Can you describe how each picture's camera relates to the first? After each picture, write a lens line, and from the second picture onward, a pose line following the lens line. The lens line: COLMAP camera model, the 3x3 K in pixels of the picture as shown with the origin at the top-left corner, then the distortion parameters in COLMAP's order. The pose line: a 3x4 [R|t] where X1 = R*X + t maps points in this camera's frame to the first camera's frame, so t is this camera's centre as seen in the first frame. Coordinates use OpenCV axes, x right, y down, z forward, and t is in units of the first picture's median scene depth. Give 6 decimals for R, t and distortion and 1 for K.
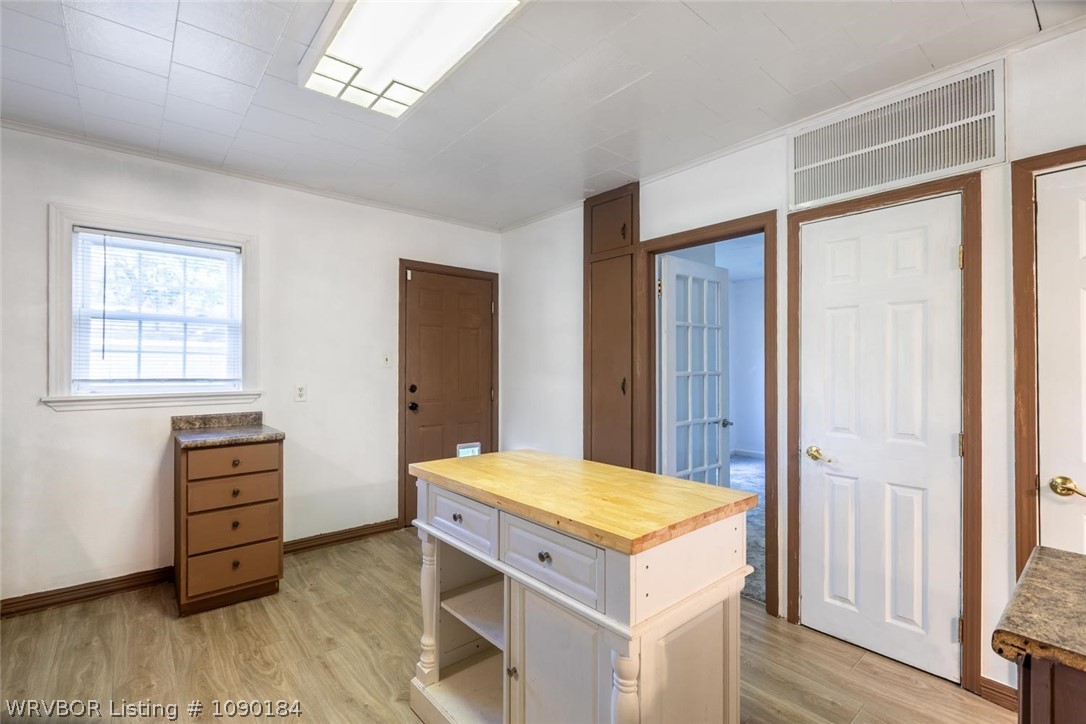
lens RADIAL K [[498.4, 0, 544.8], [0, 498.4, 359.7], [0, 0, 1]] dist [0.000592, -0.000305]
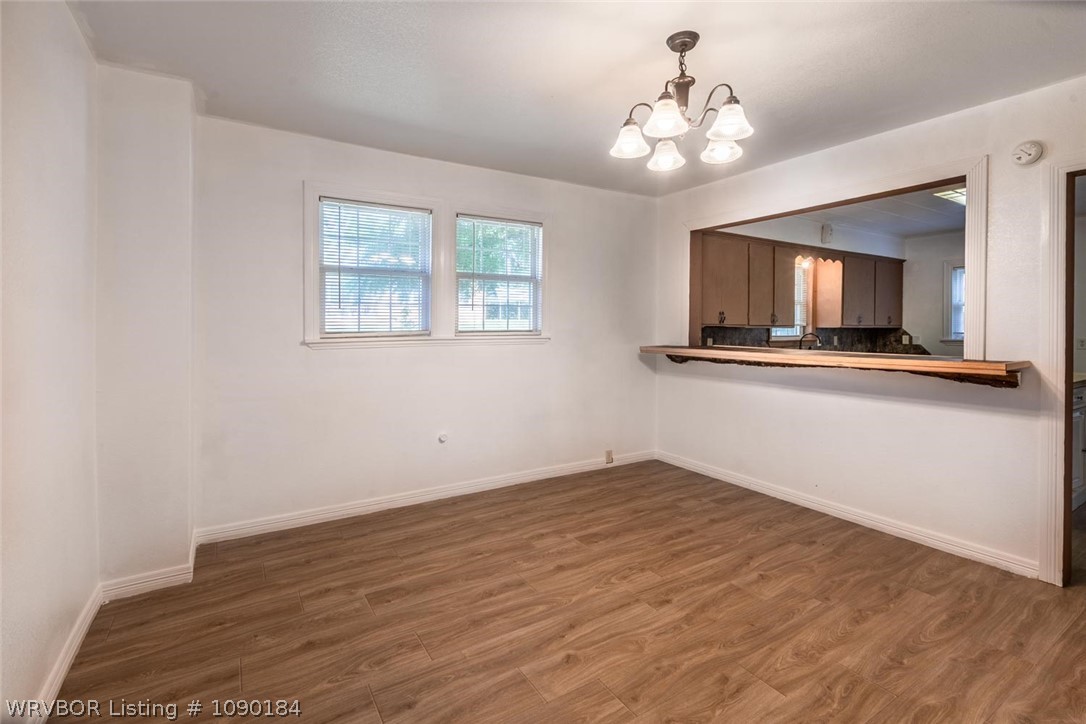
lens RADIAL K [[498.3, 0, 545.2], [0, 498.3, 332.5], [0, 0, 1]] dist [0.001073, -0.000094]
pose [[-0.144080, 0.015600, -0.989443, 0.554247], [0.000279, 0.999876, 0.015724, 0.010901], [0.989566, 0.001989, -0.144066, 0.867879]]
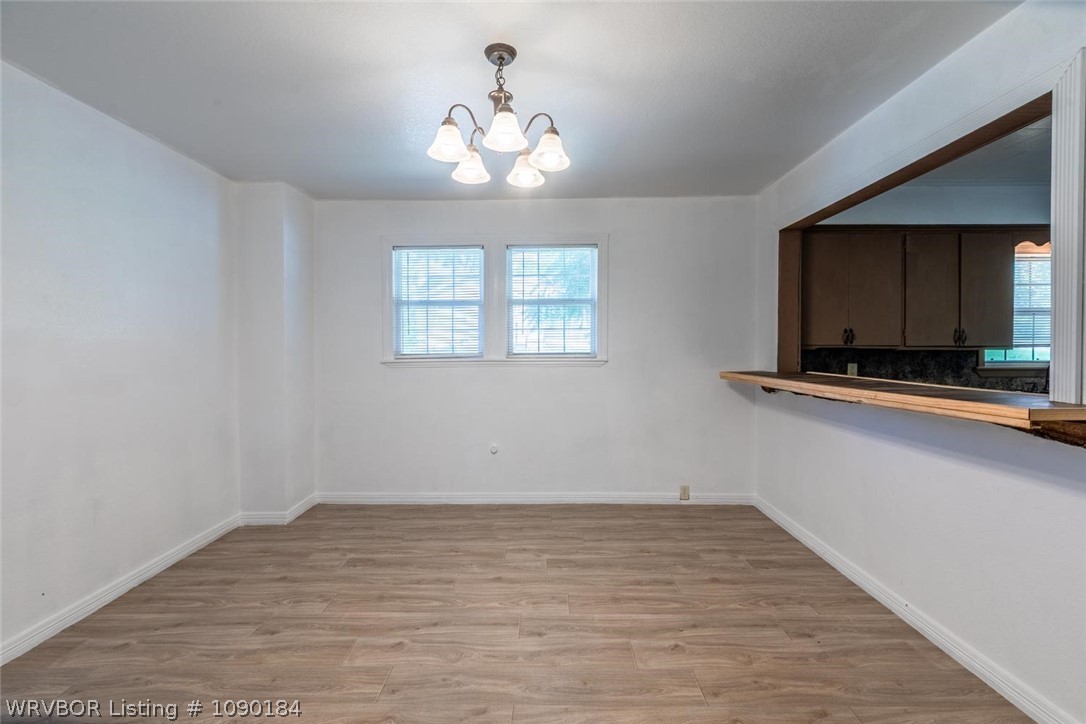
lens RADIAL K [[498.4, 0, 544.8], [0, 498.4, 359.7], [0, 0, 1]] dist [0.000592, -0.000305]
pose [[-0.658648, 0.020373, -0.752175, 0.258645], [0.005974, 0.999743, 0.021848, 0.015376], [0.752427, 0.009896, -0.658601, 1.567429]]
